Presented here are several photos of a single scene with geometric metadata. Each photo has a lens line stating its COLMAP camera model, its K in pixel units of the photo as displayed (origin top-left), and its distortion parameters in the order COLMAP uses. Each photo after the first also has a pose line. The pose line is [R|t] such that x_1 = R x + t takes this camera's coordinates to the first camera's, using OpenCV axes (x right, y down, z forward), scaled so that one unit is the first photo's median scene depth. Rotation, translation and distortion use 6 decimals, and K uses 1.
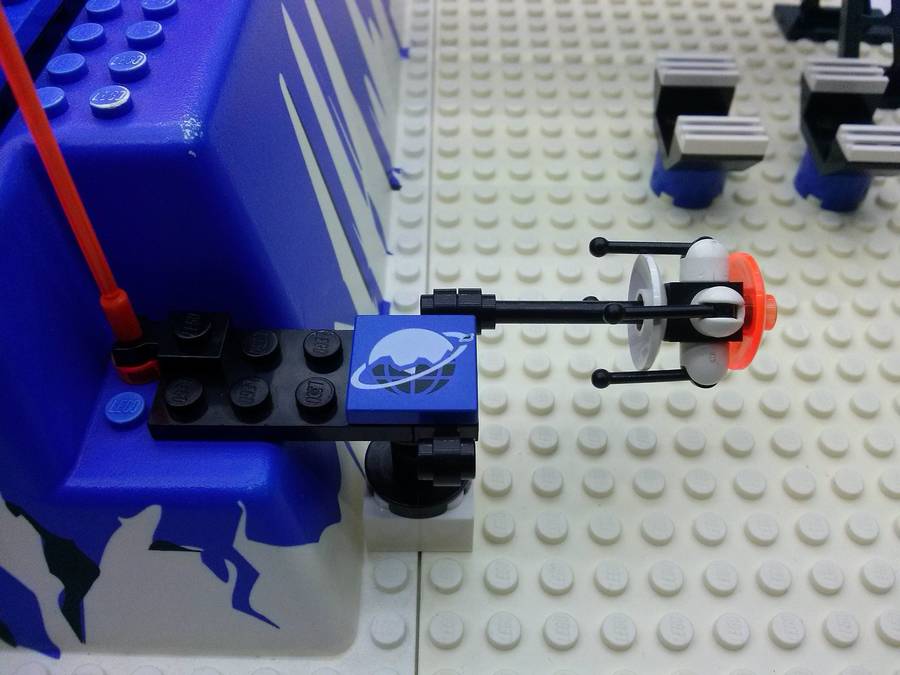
lens RADIAL K [[812.2, 0, 447.4], [0, 812.2, 341.9], [0, 0, 1]] dist [0.078350, -0.294351]
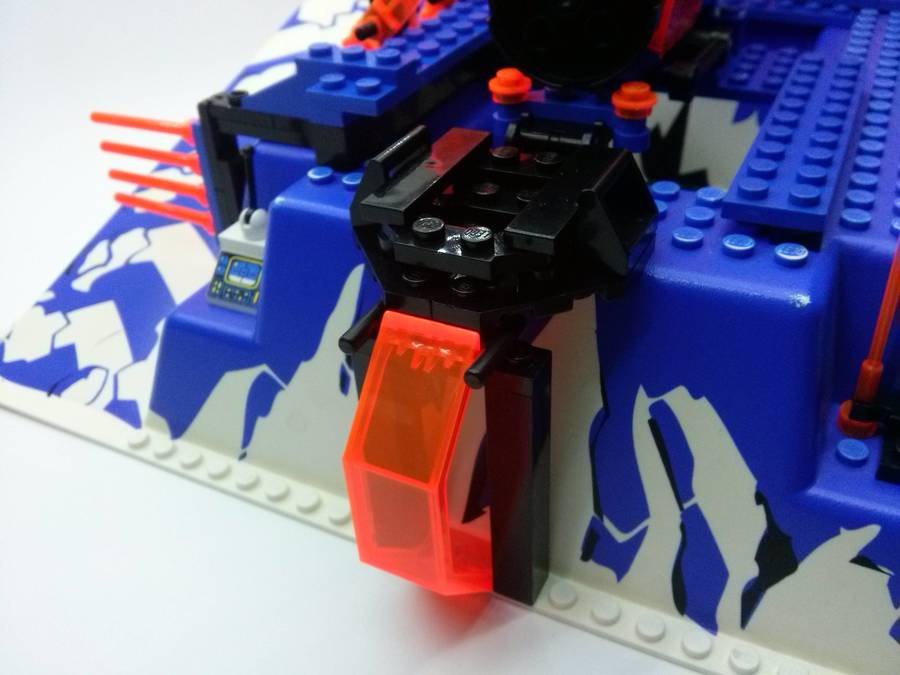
lens RADIAL K [[849.2, 0, 431.0], [0, 849.2, 352.4], [0, 0, 1]] dist [0.009401, -0.212513]
pose [[0.880619, 0.221221, -0.419012, -0.417836], [-0.299311, 0.945260, -0.129990, 0.277447], [0.367318, 0.239886, 0.898628, -0.425825]]
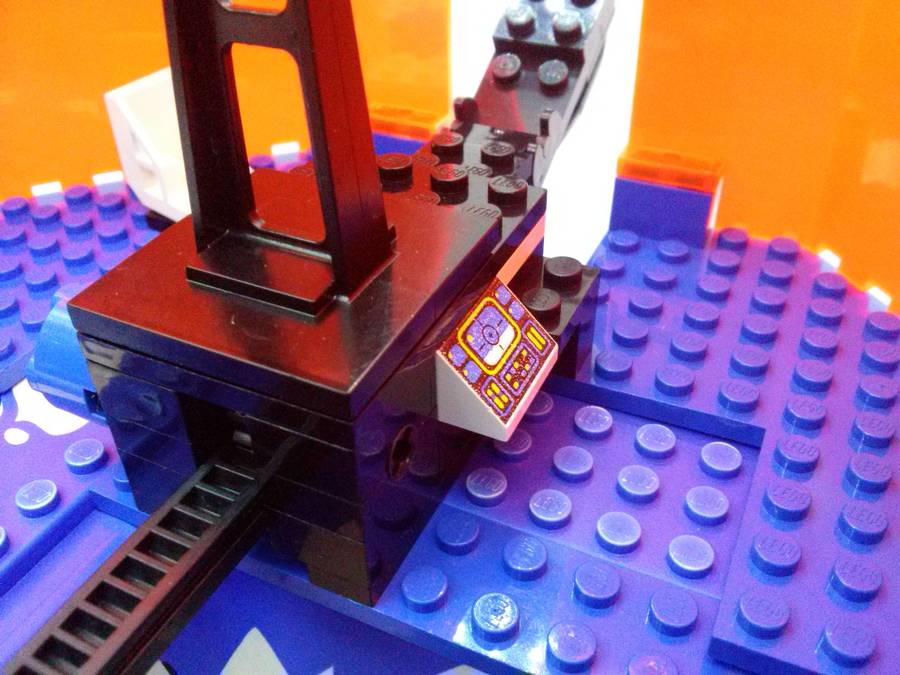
lens RADIAL K [[812.2, 0, 447.4], [0, 812.2, 341.9], [0, 0, 1]] dist [0.078350, -0.294351]
pose [[0.904920, 0.246454, -0.346959, -0.759397], [-0.310666, 0.939740, -0.142740, -1.270613], [0.290872, 0.236956, 0.926955, 0.896466]]
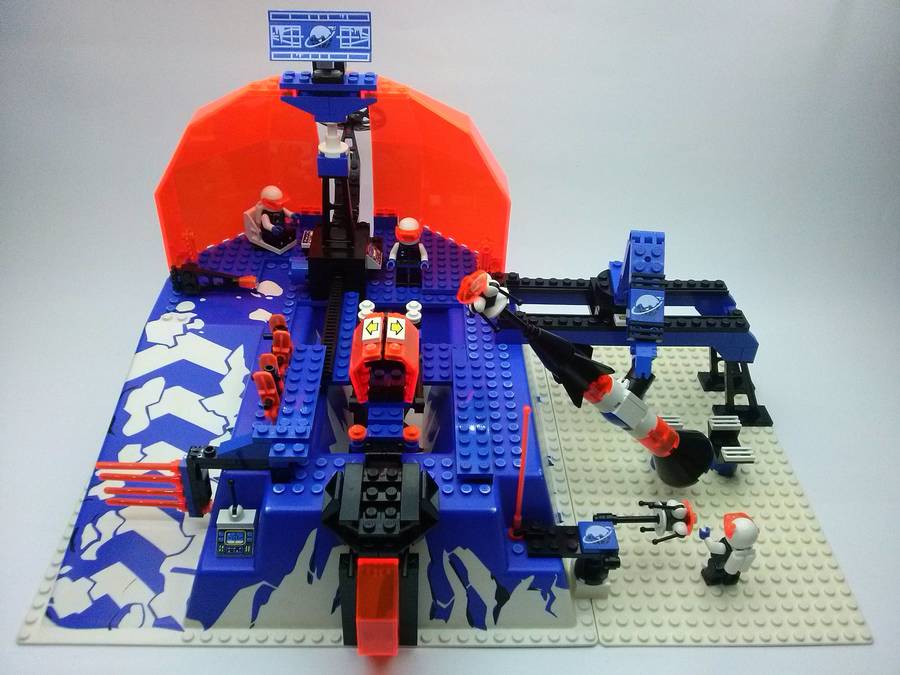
lens RADIAL K [[812.2, 0, 447.4], [0, 812.2, 341.9], [0, 0, 1]] dist [0.078350, -0.294351]
pose [[0.998973, 0.007725, 0.044636, -0.785228], [0.002202, 0.975904, -0.218191, -0.021761], [-0.045246, 0.218066, 0.974885, -2.396160]]
